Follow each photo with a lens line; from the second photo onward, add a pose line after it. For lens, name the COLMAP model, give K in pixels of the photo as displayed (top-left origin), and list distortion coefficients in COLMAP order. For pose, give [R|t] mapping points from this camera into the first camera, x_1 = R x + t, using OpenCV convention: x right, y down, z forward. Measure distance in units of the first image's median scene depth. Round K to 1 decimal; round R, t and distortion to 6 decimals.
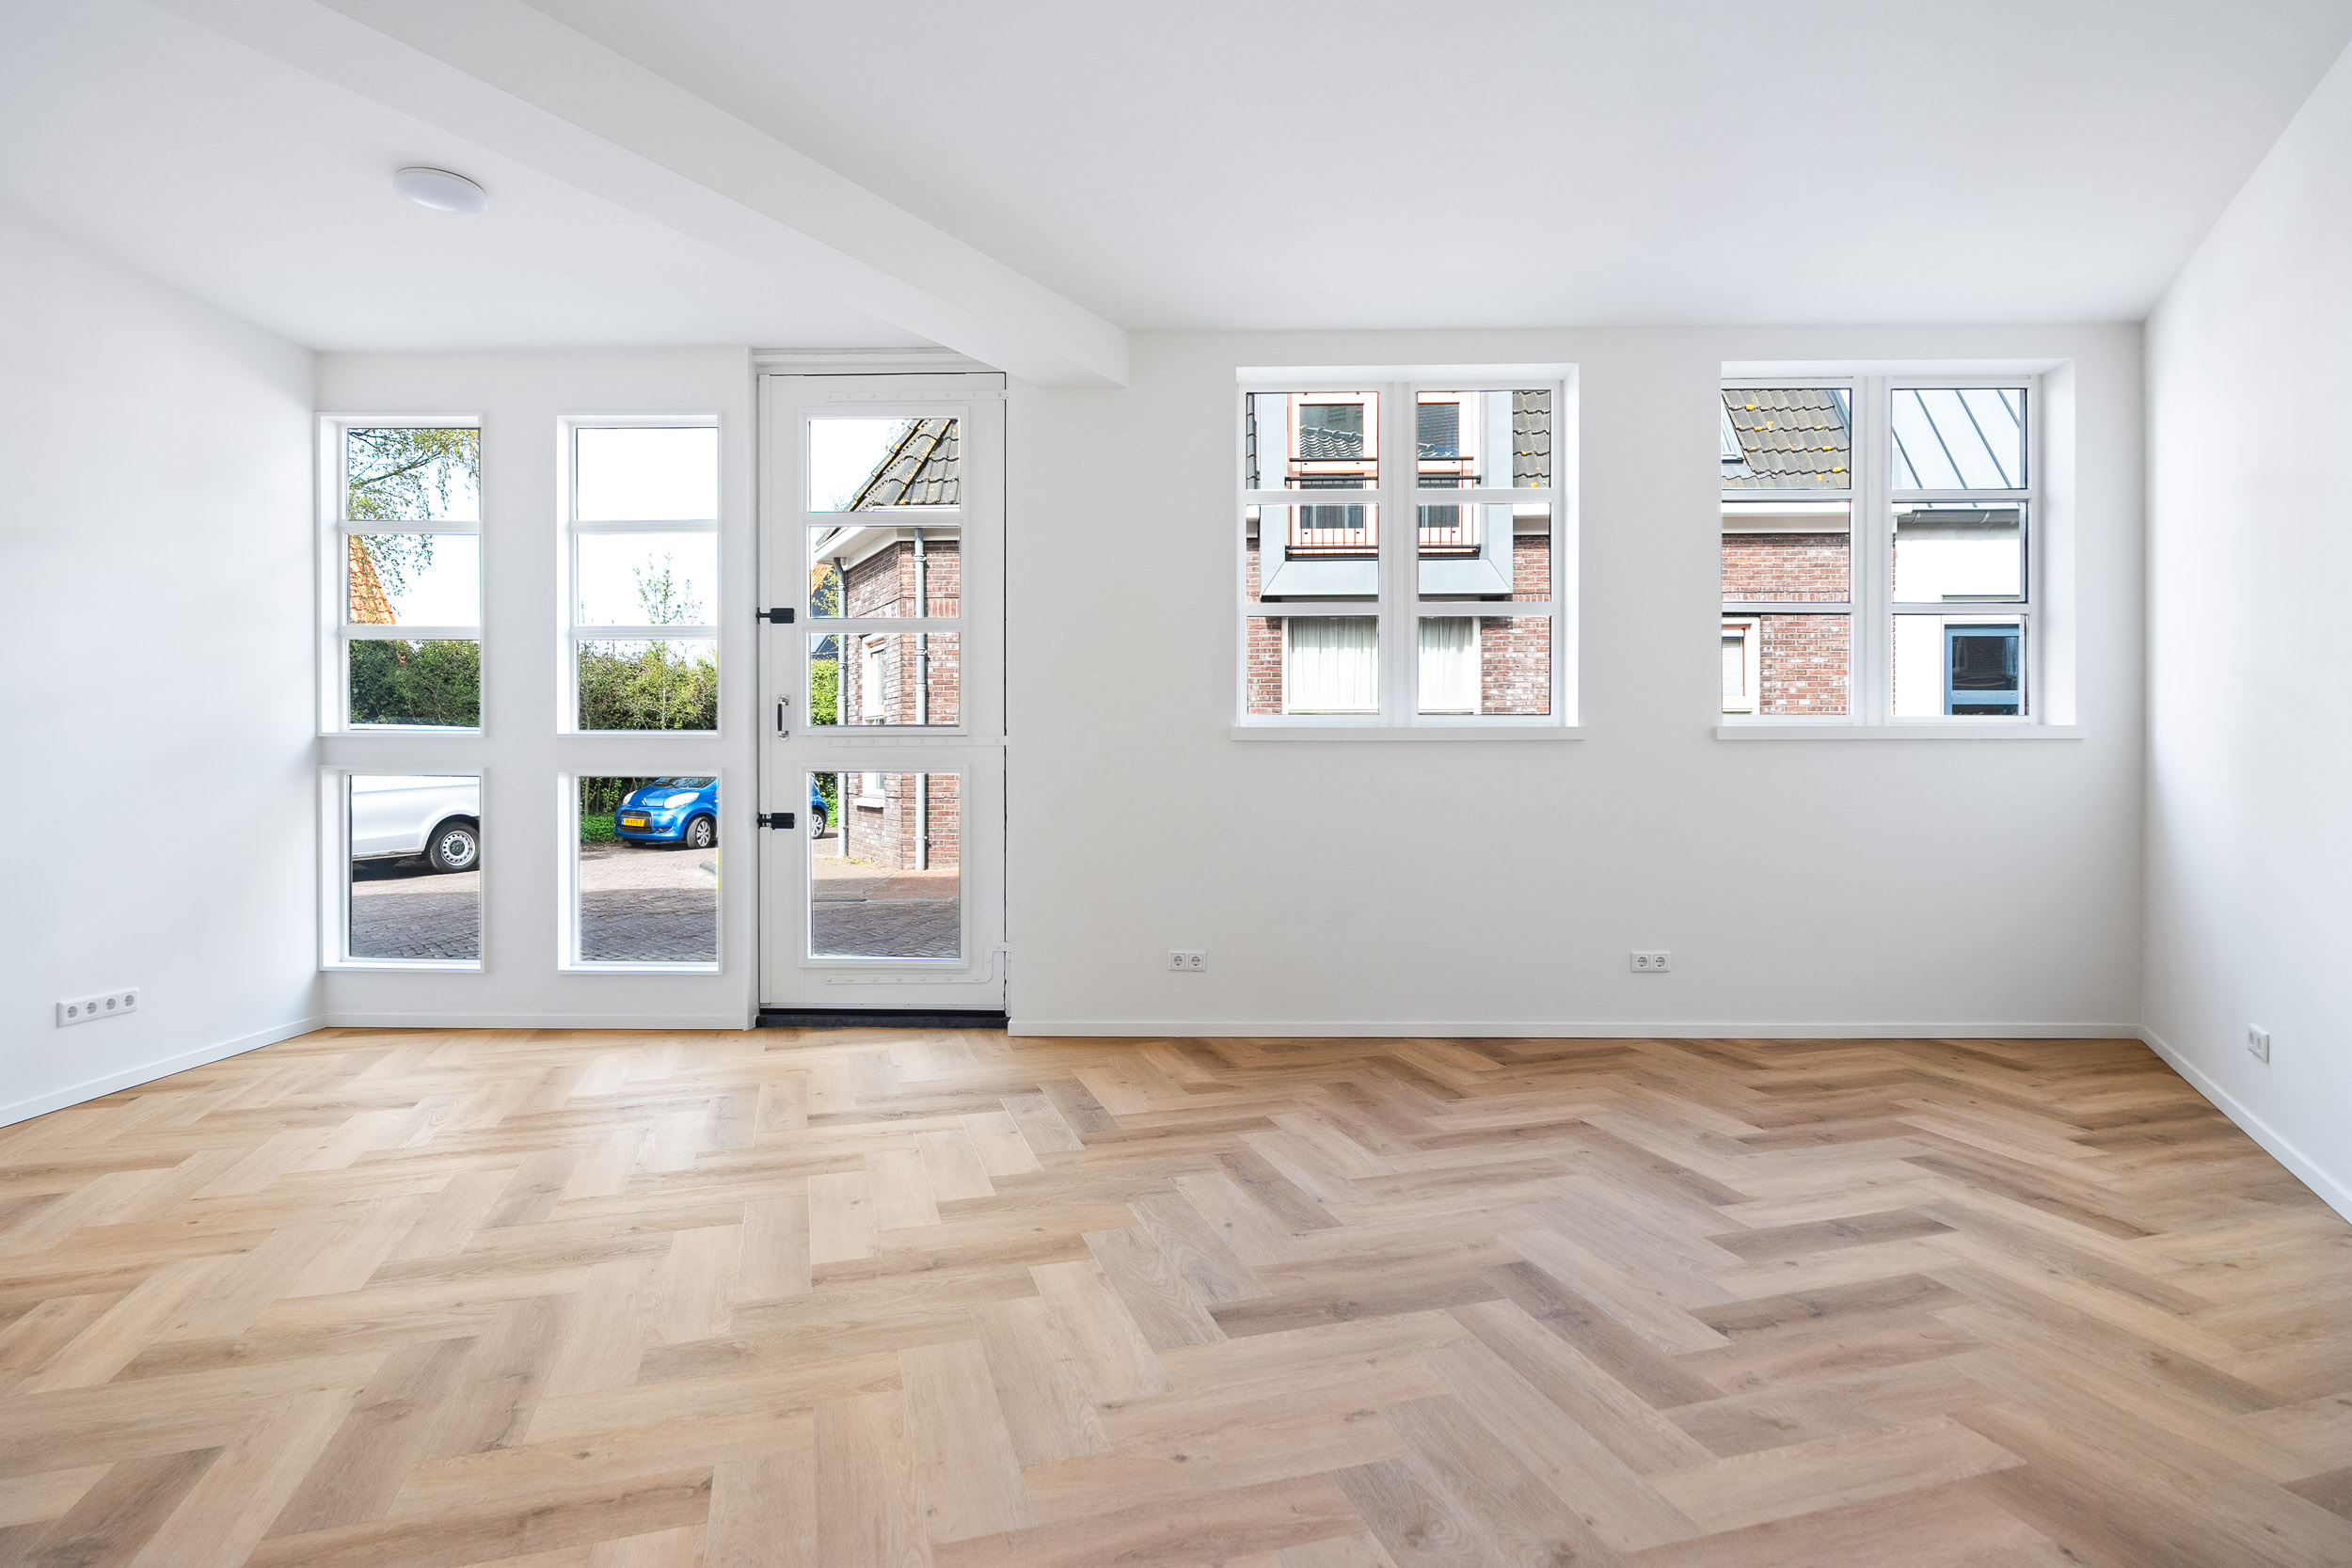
lens RADIAL K [[1196.6, 0, 1173.3], [0, 1196.6, 766.0], [0, 0, 1]] dist [-0.001968, 0.000297]
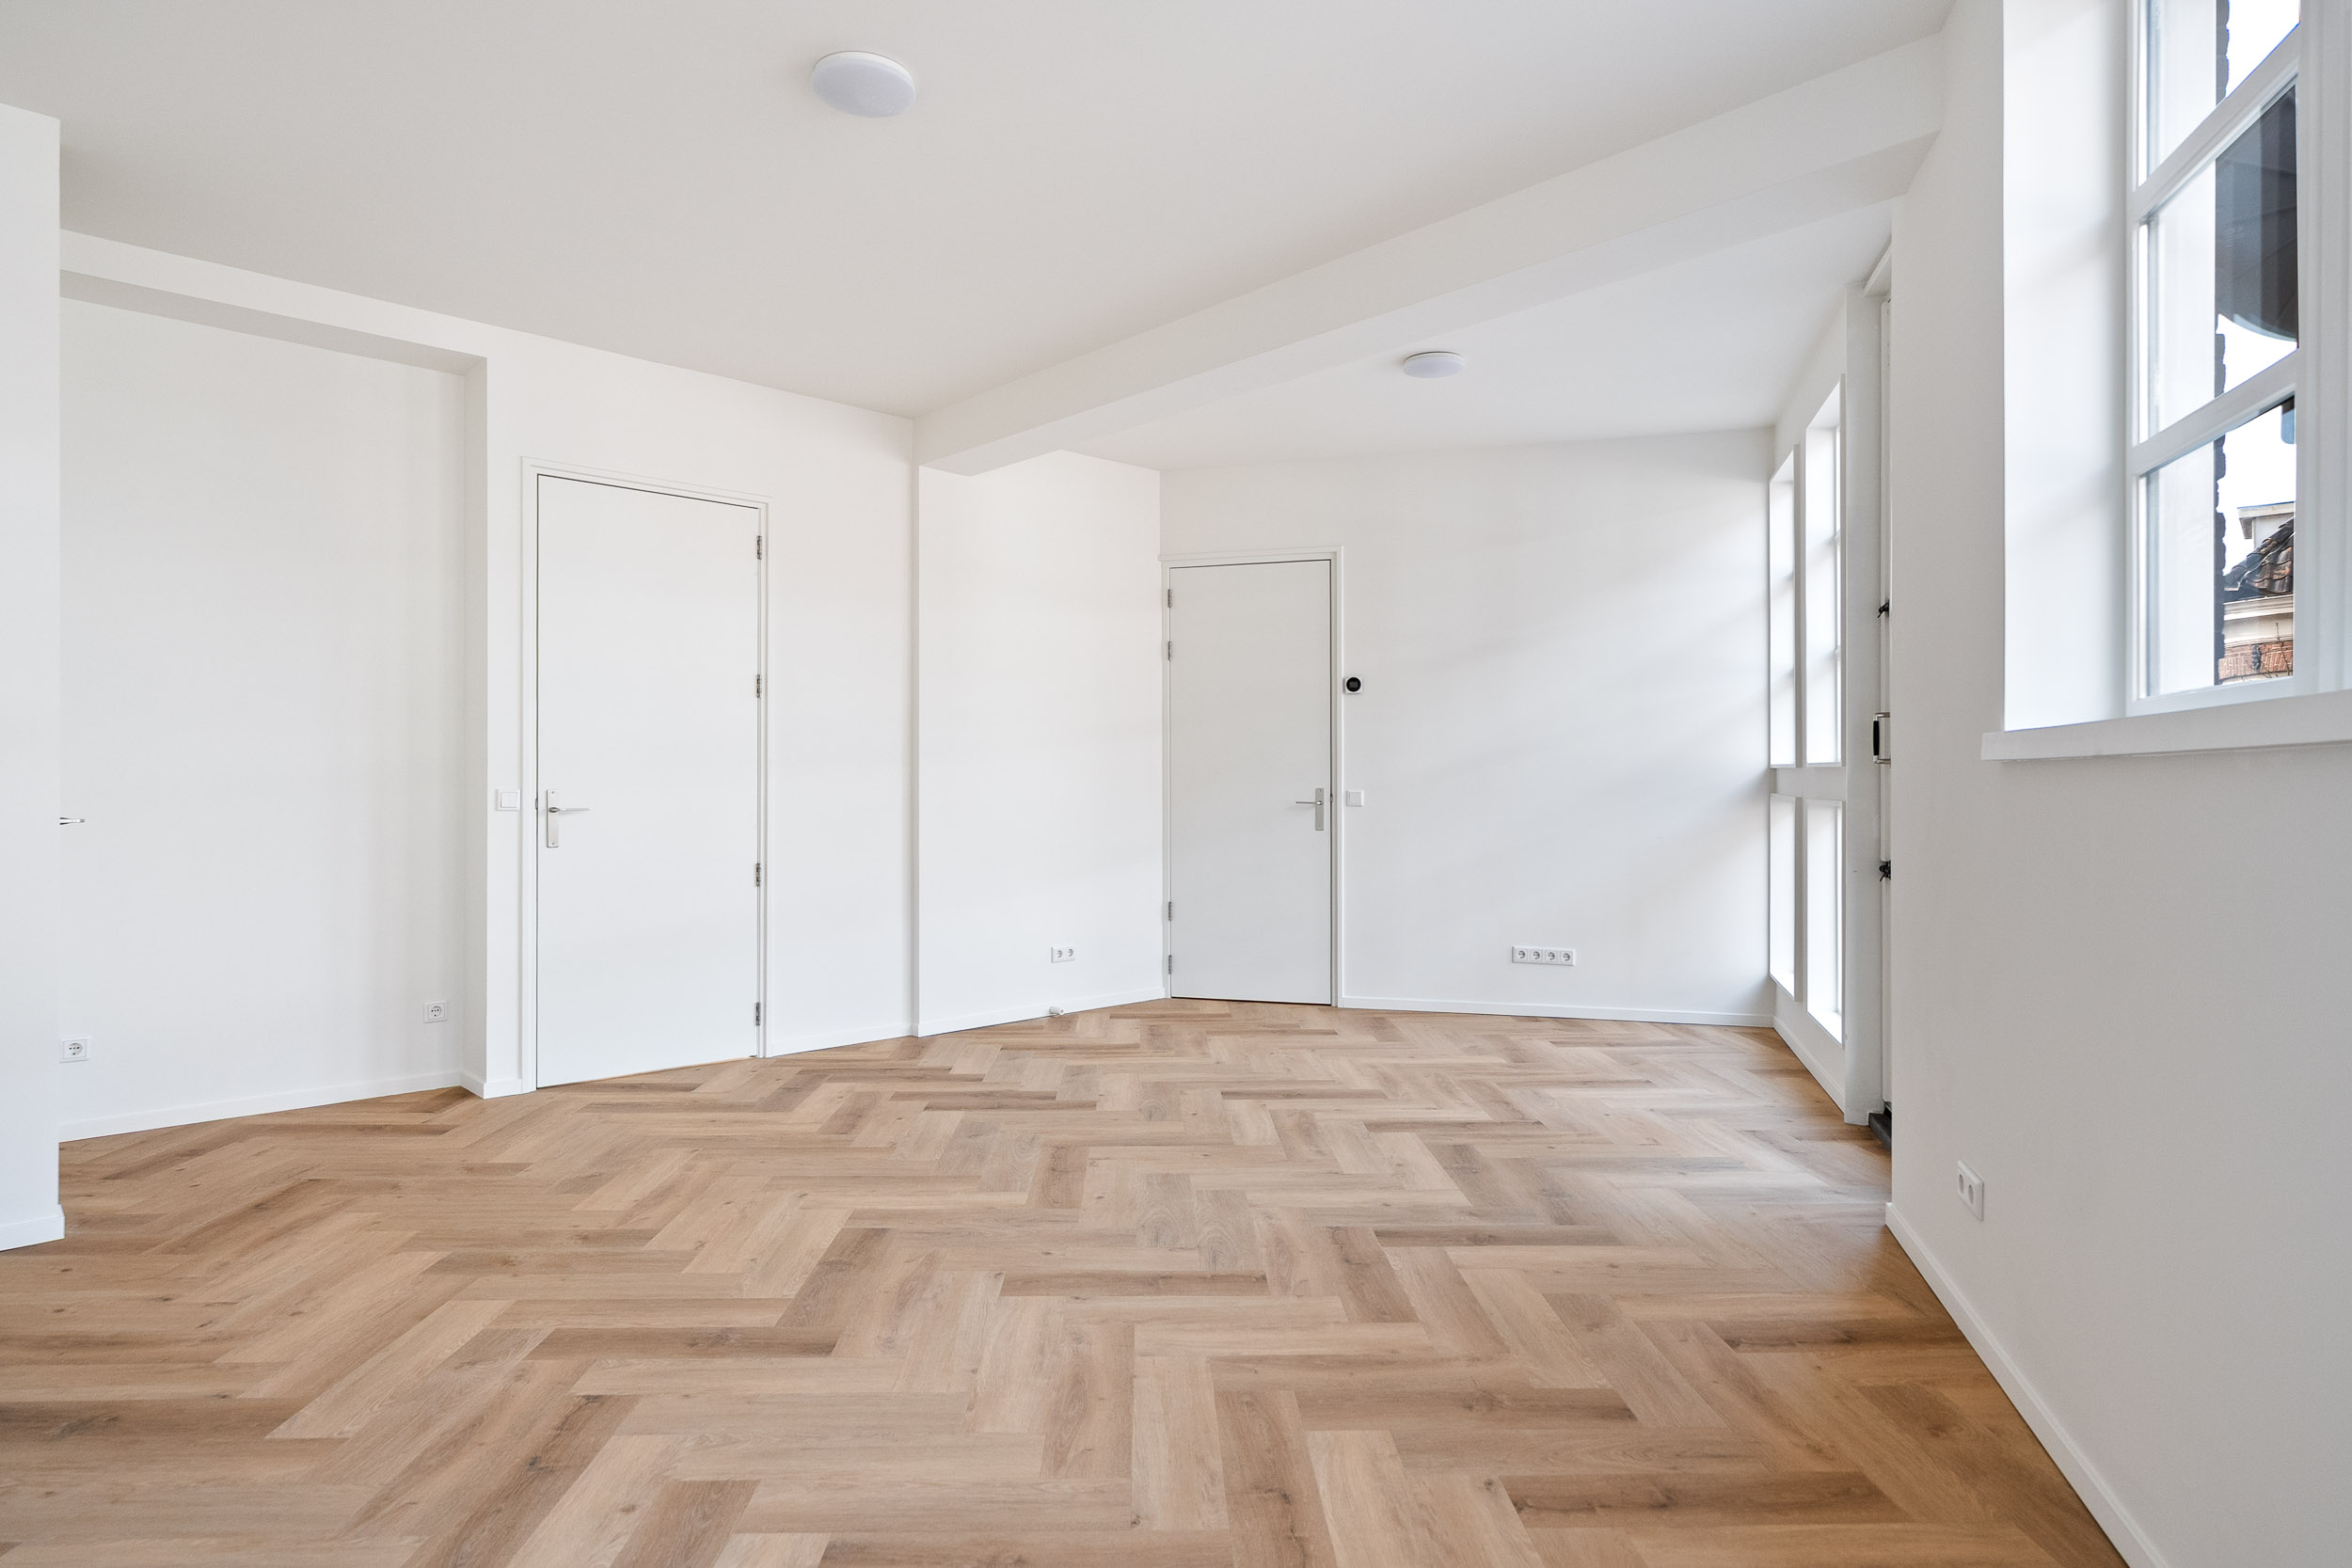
lens RADIAL K [[1277.0, 0, 1177.3], [0, 1277.0, 789.0], [0, 0, 1]] dist [0.000428, 0.000326]
pose [[-0.250784, 0.006585, -0.968021, 1.226665], [-0.003780, 0.999963, 0.007781, -0.025880], [0.968036, 0.005611, -0.250750, 1.575167]]
